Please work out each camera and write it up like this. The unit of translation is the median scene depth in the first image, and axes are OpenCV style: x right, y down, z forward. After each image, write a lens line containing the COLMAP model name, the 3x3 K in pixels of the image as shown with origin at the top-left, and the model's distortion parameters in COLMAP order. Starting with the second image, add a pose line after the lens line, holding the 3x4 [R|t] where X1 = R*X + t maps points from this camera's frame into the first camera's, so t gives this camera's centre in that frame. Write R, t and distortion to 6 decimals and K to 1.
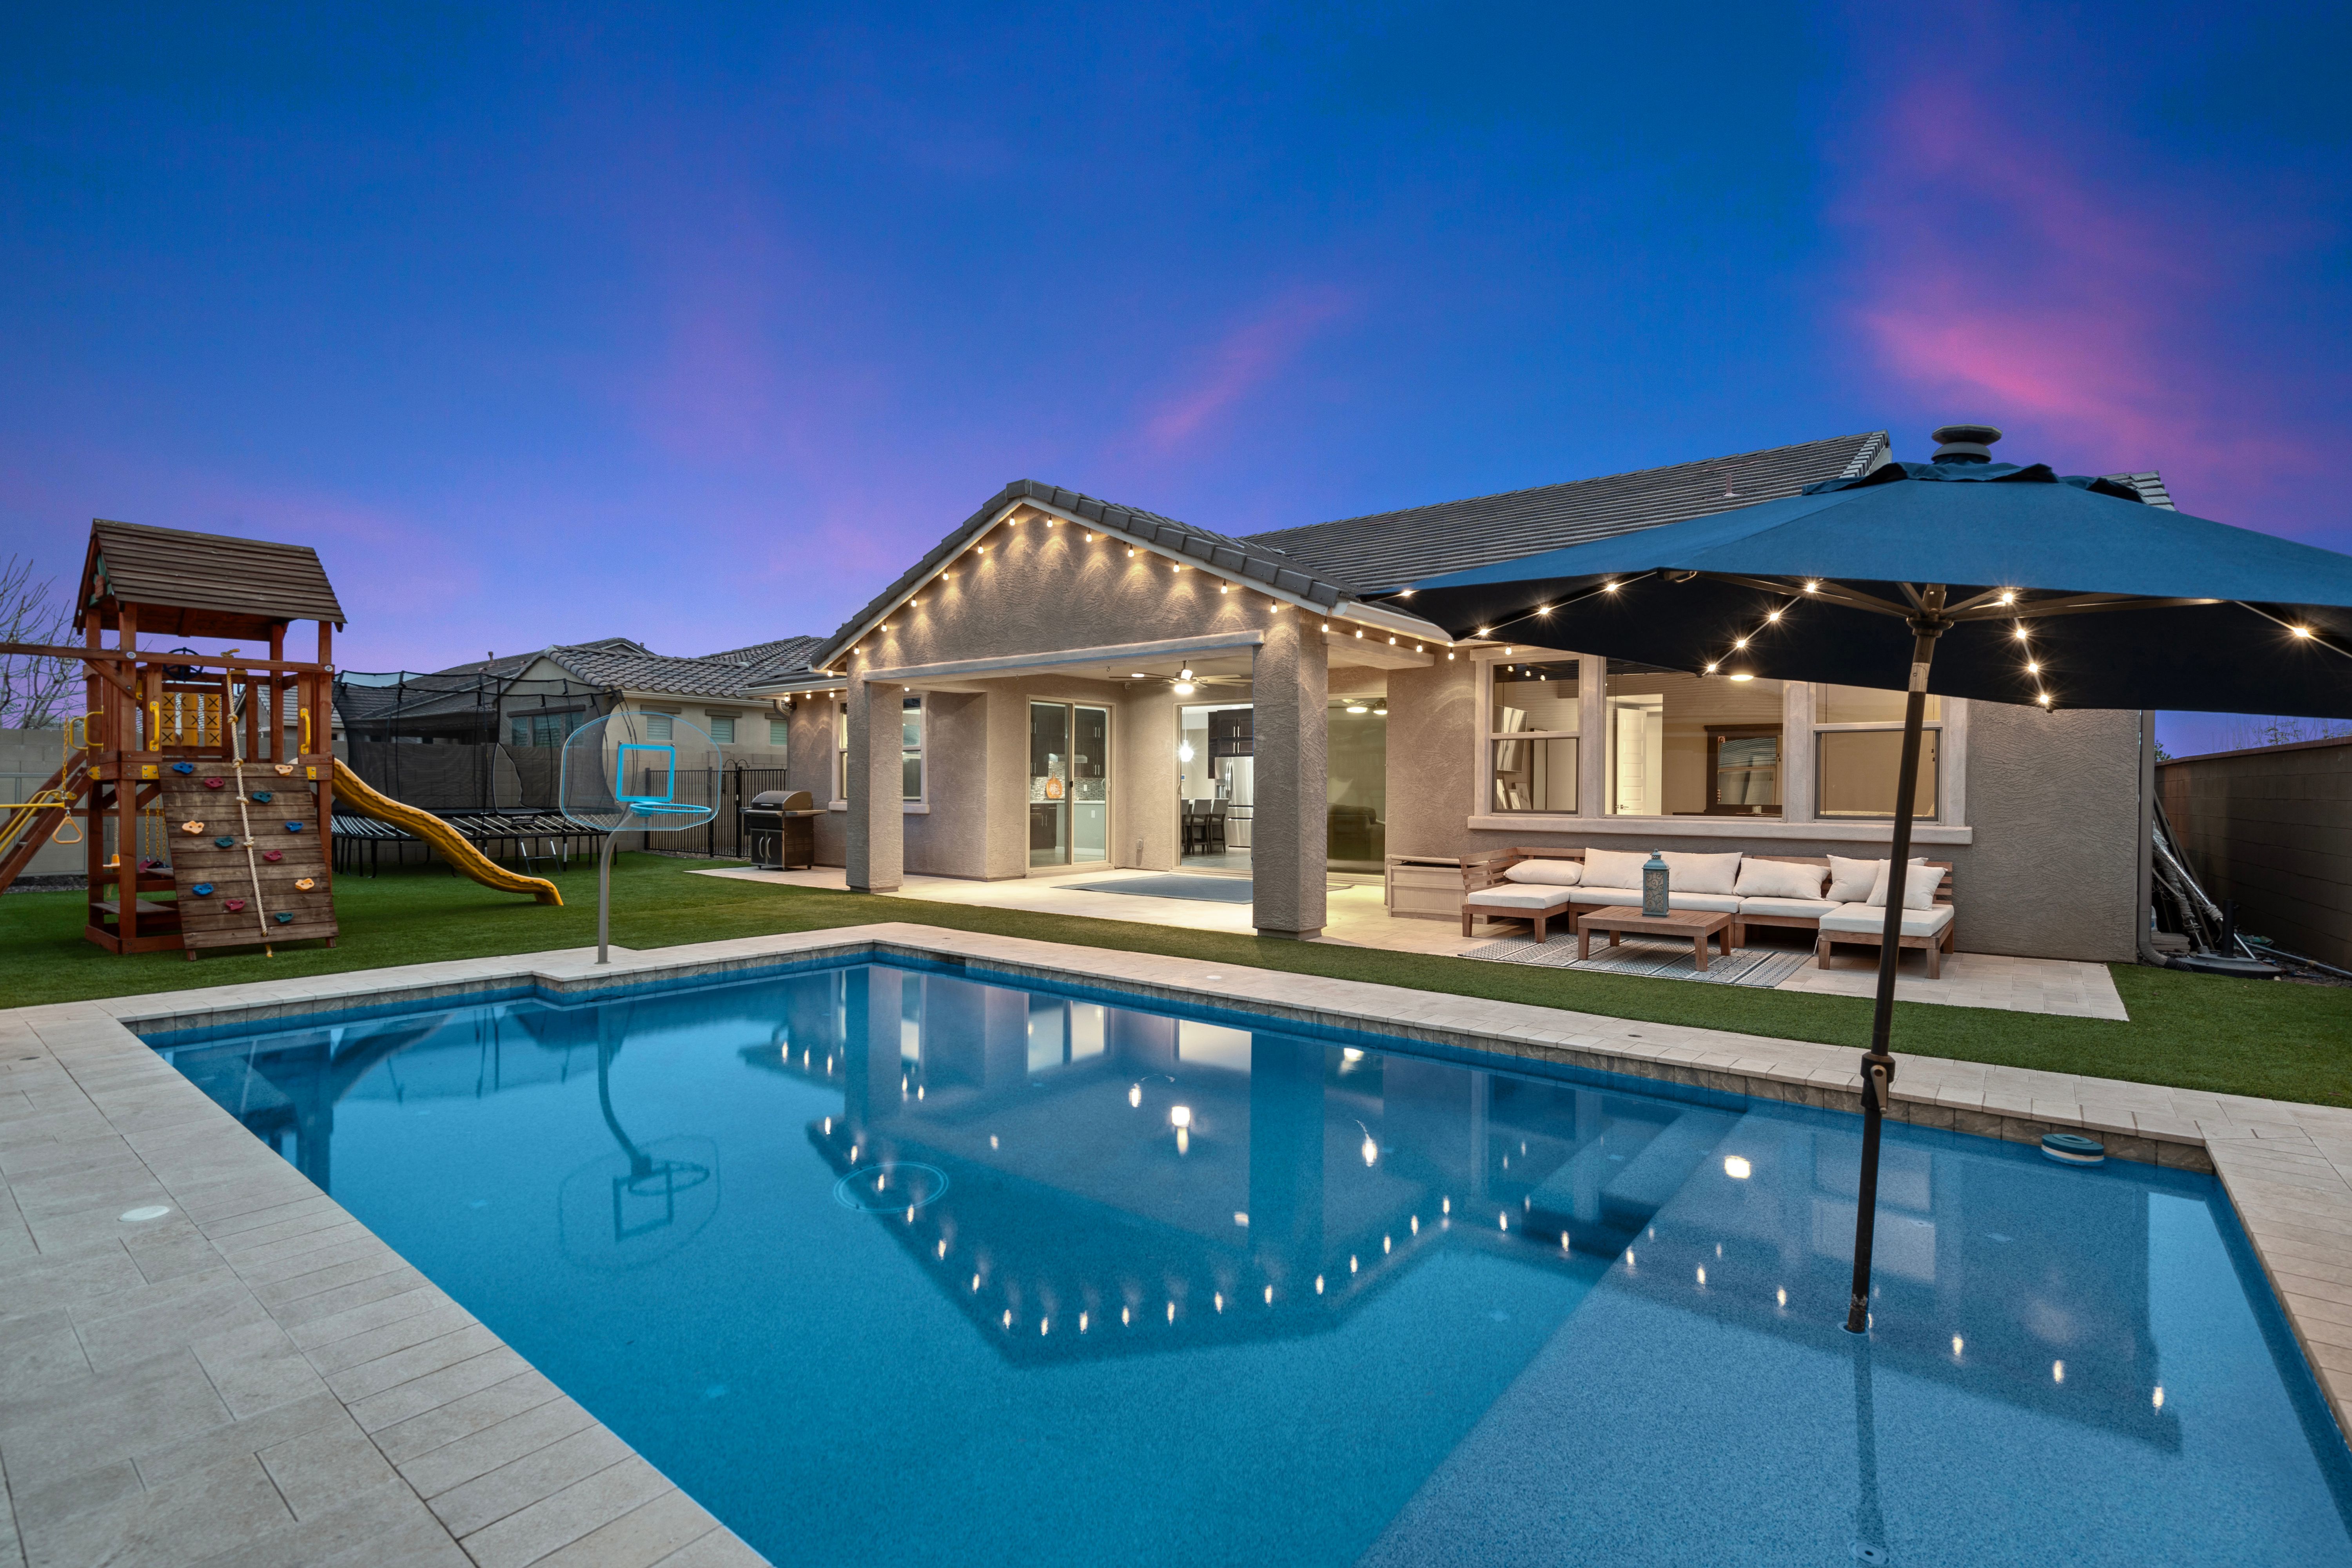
lens RADIAL K [[1079.9, 0, 1170.1], [0, 1079.9, 787.8], [0, 0, 1]] dist [-0.002406, 0.000068]
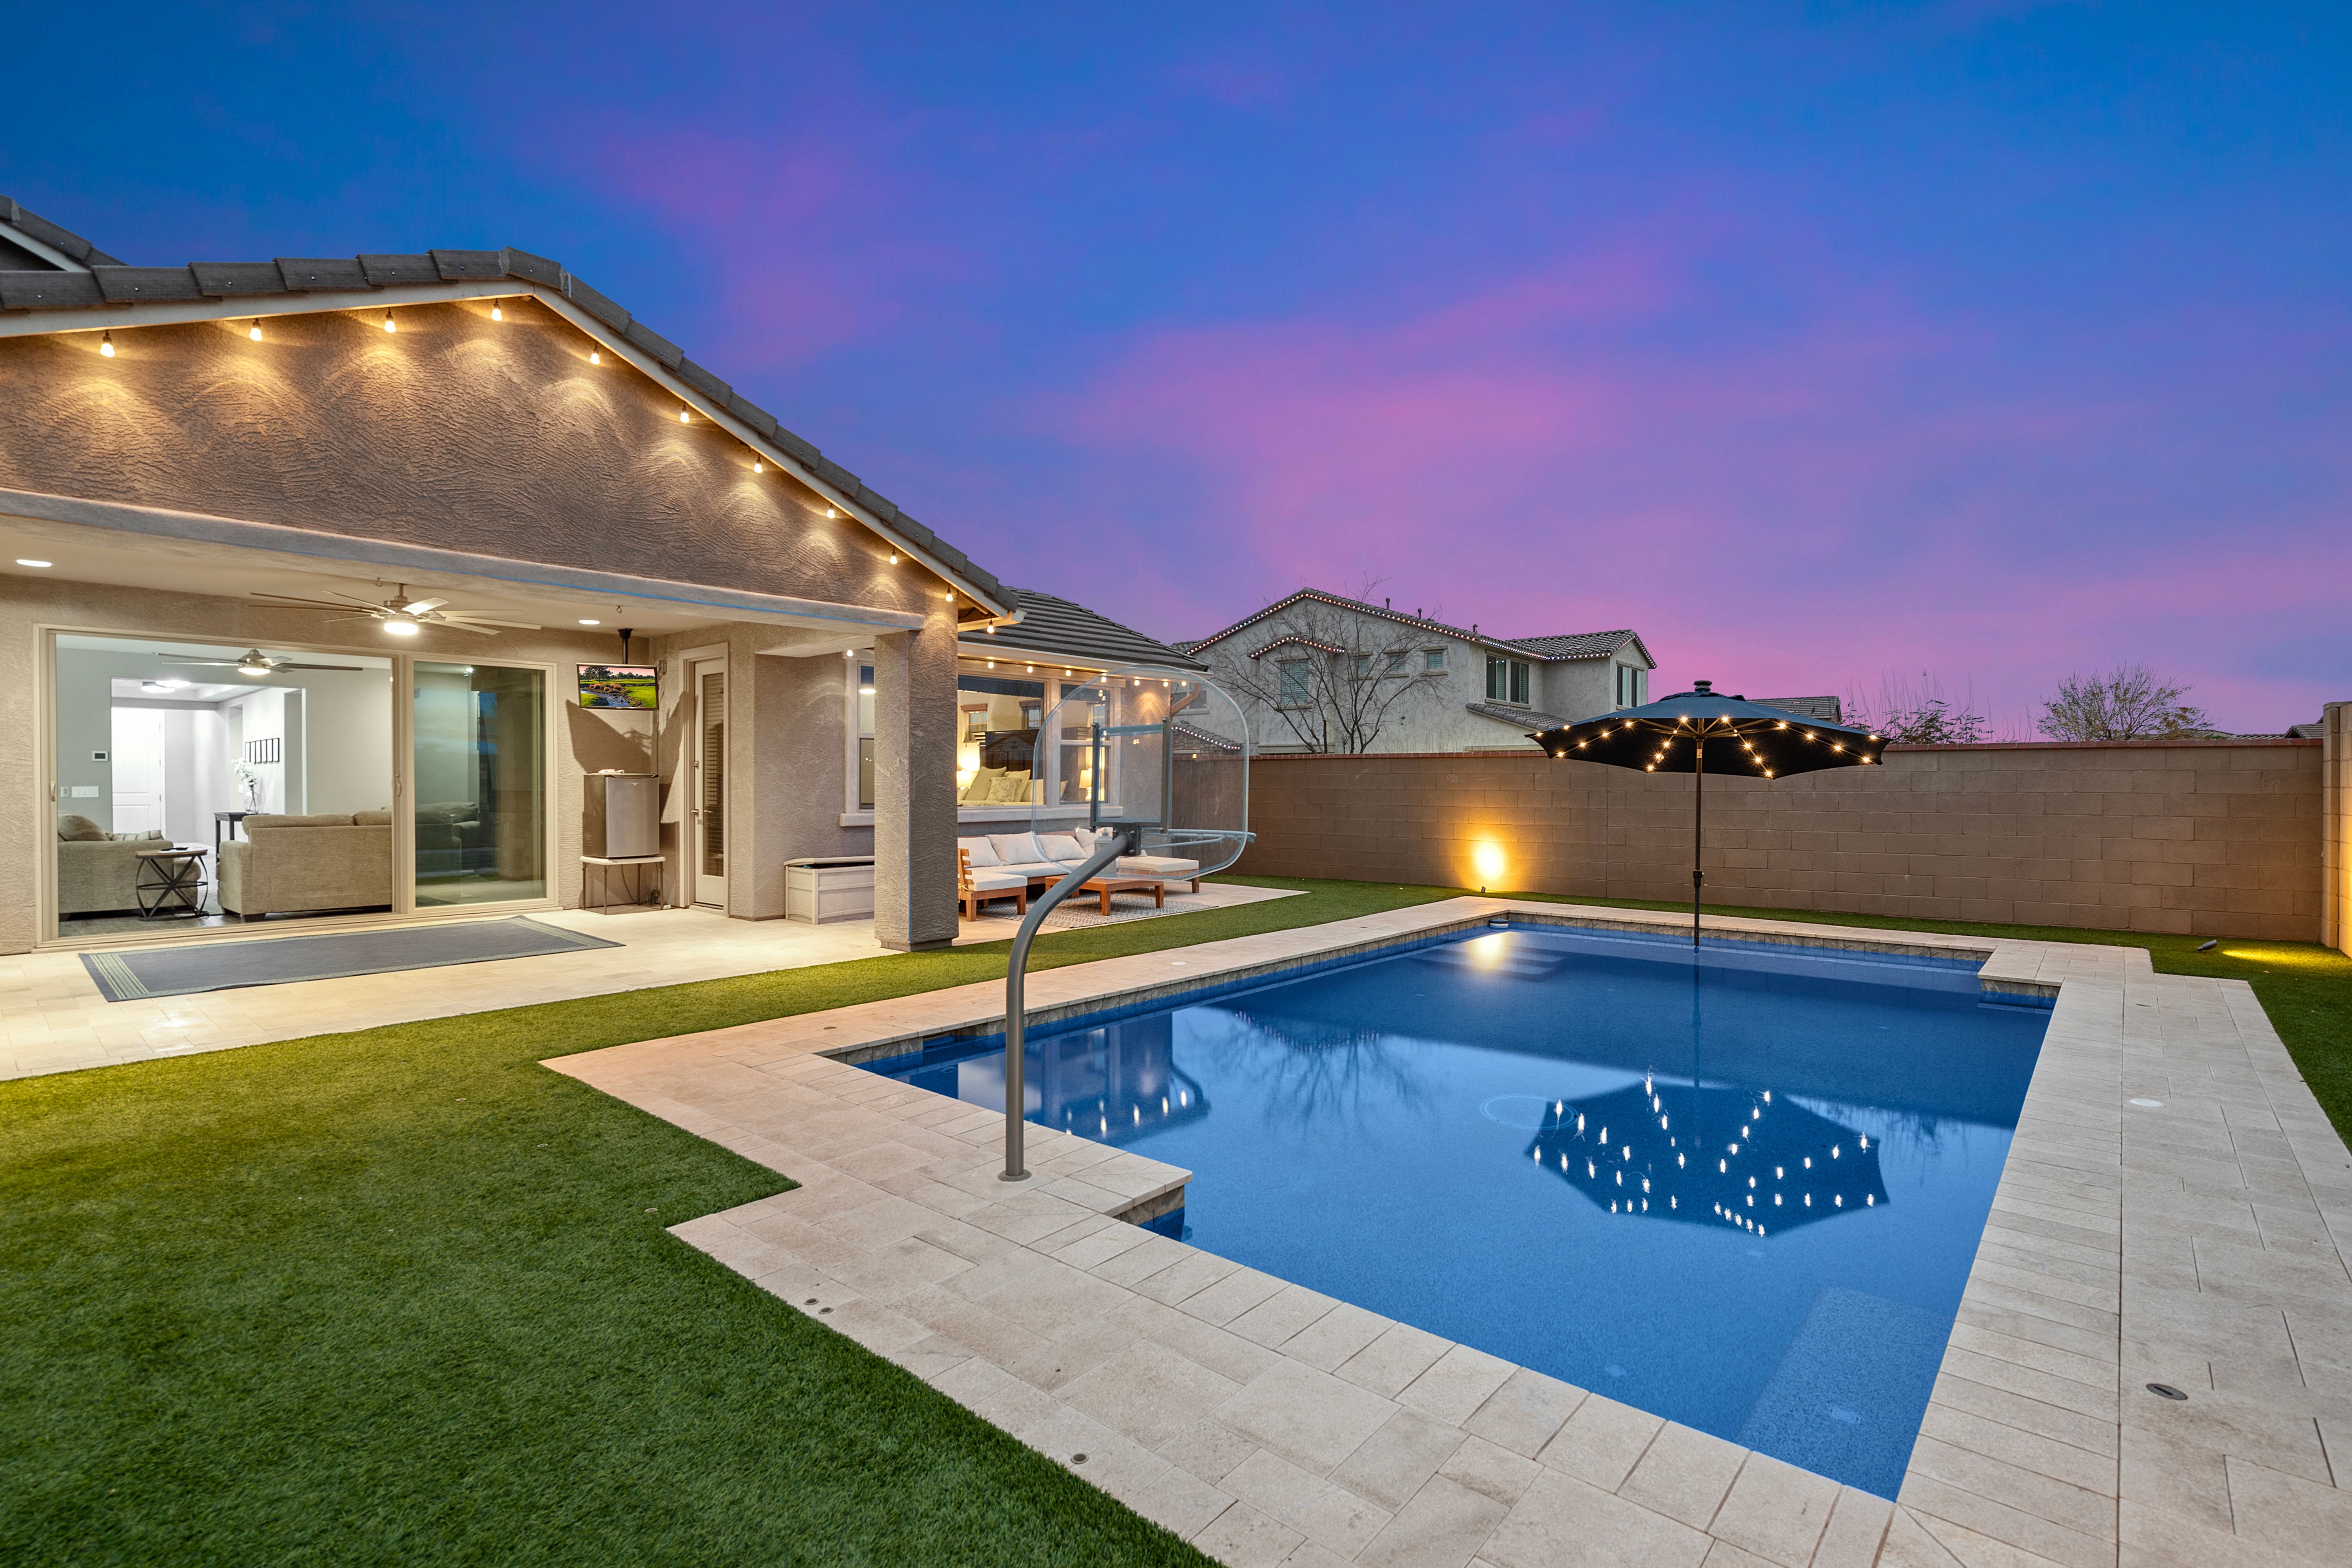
lens RADIAL K [[1079.9, 0, 1170.1], [0, 1079.9, 787.8], [0, 0, 1]] dist [-0.002406, 0.000068]
pose [[0.046239, -0.011985, 0.998858, -0.836080], [-0.001871, 0.999925, 0.012085, -0.012343], [-0.998929, -0.002428, 0.046213, 0.765564]]
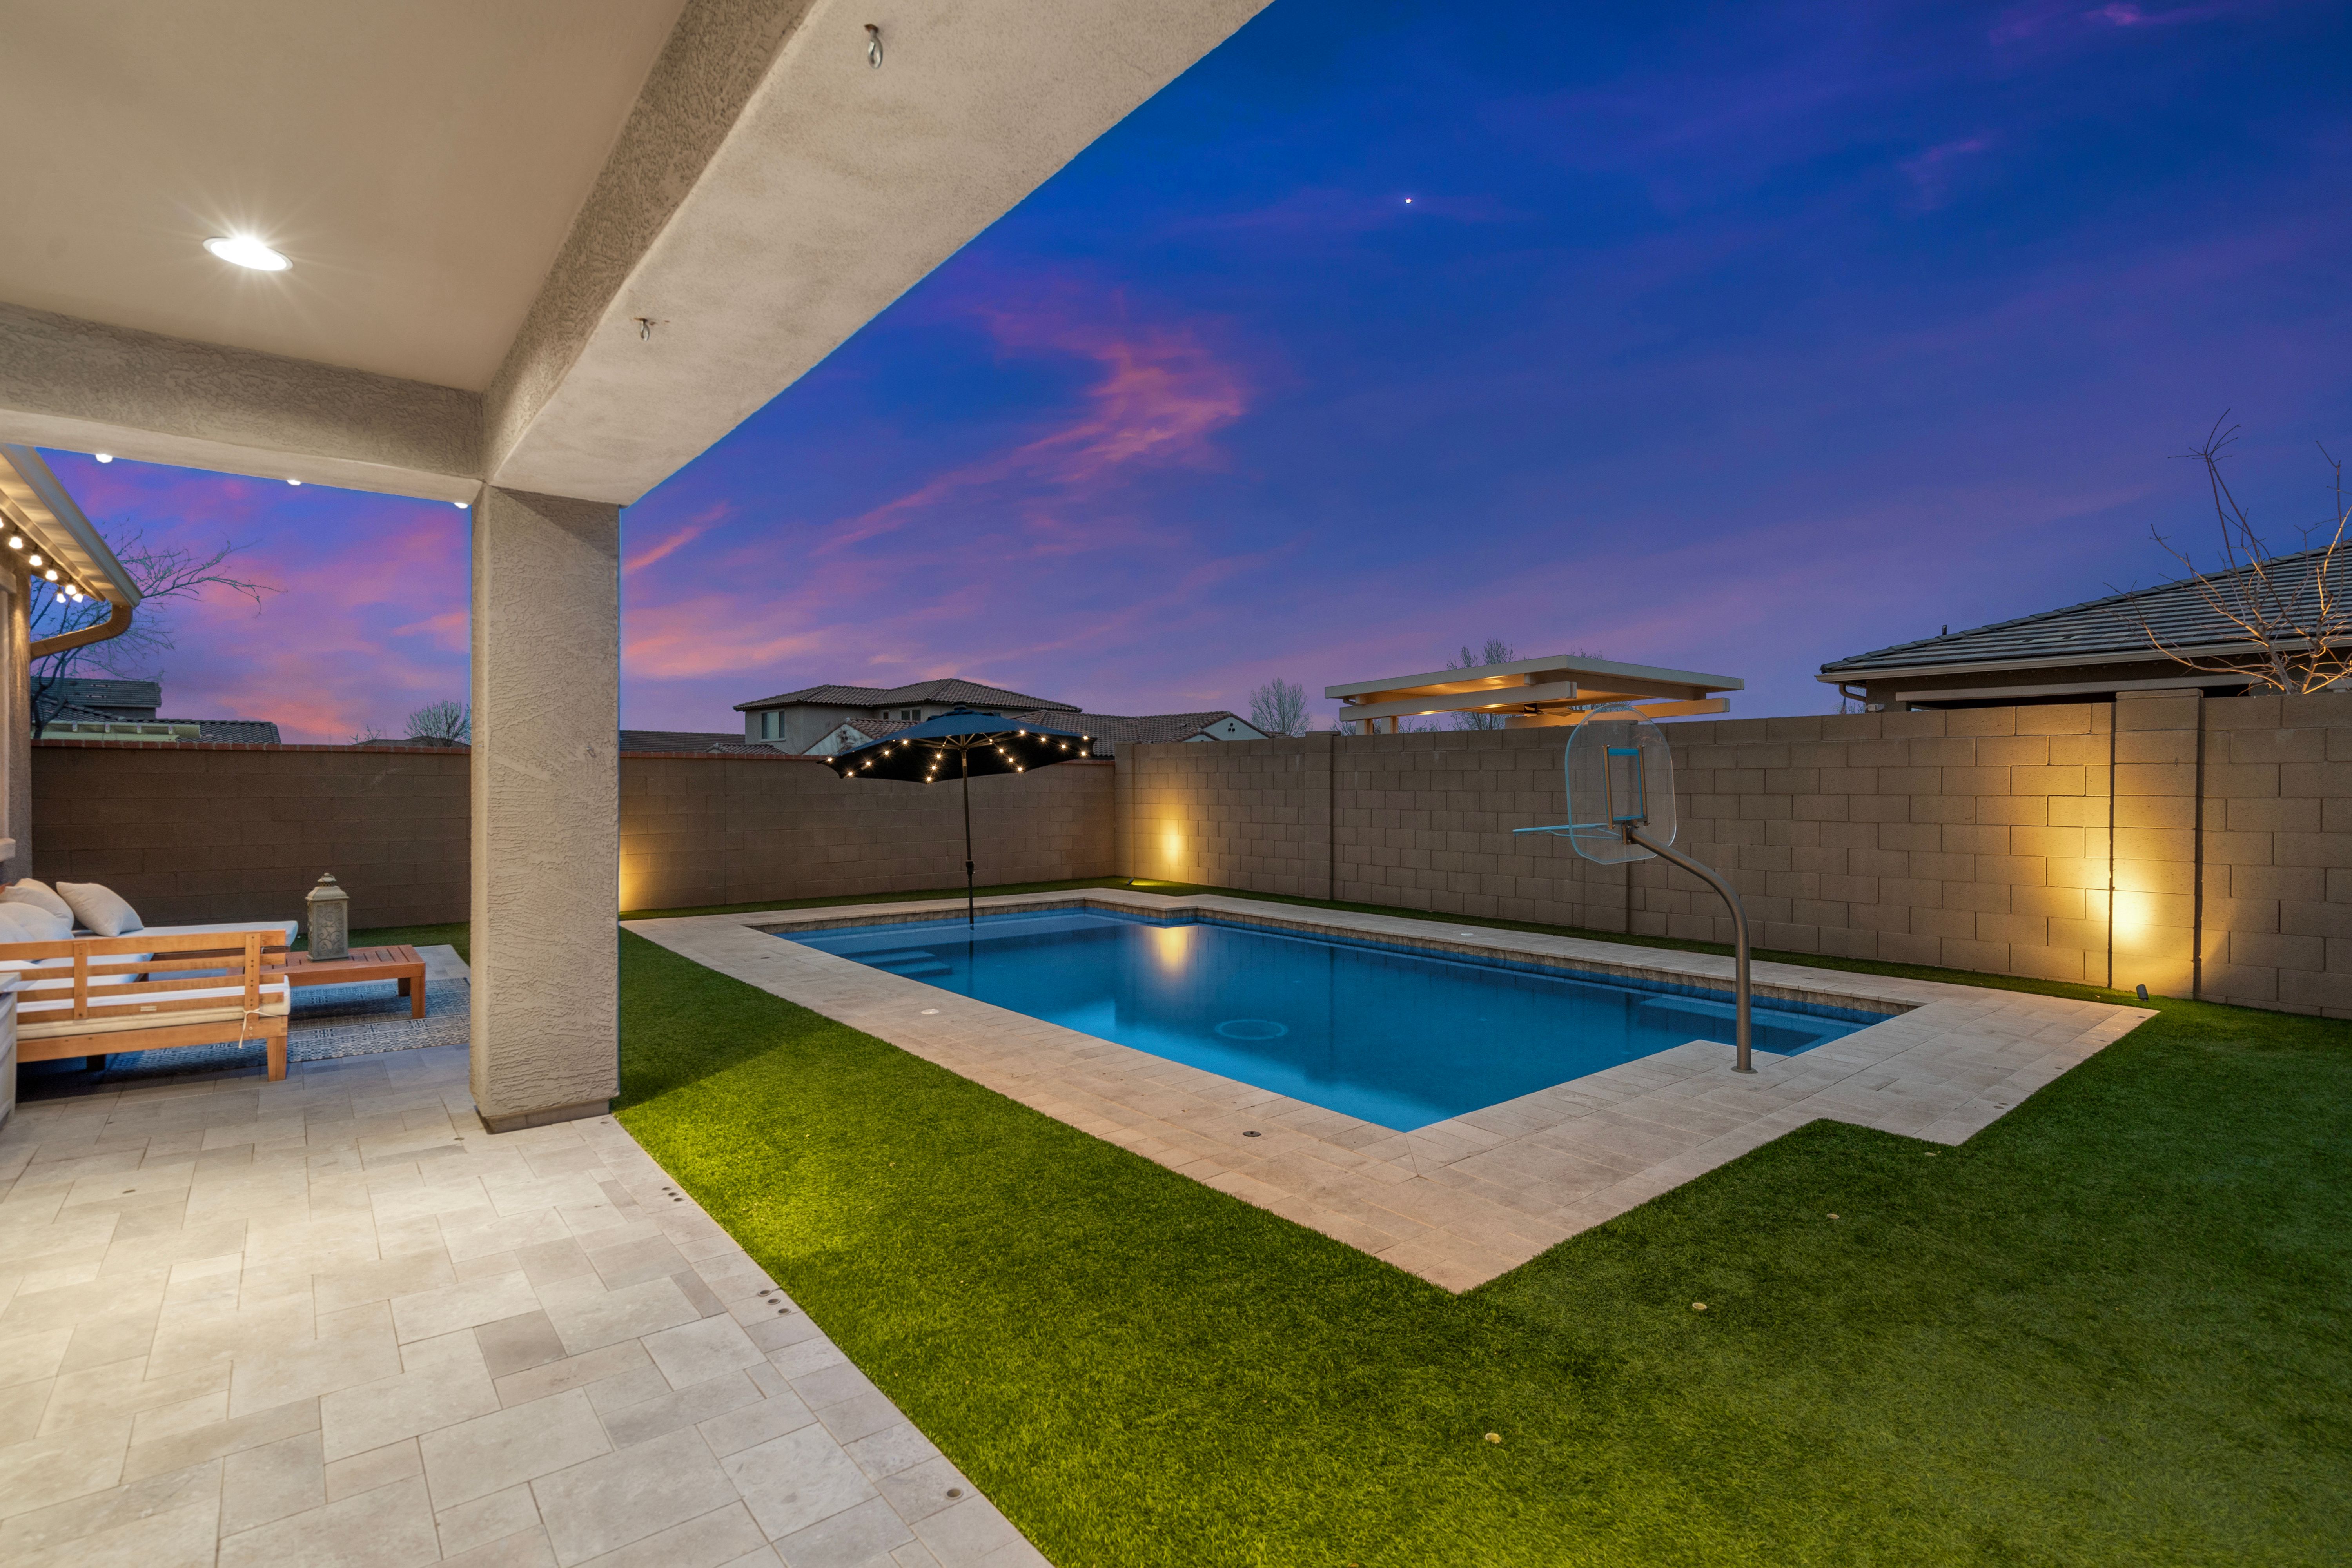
lens RADIAL K [[1089.0, 0, 1153.9], [0, 1089.0, 790.5], [0, 0, 1]] dist [0.000511, 0.000148]
pose [[-0.975961, -0.008671, 0.217772, -0.258142], [-0.007572, 0.999954, 0.005880, -0.010329], [-0.217813, 0.004089, -0.975982, 1.466544]]
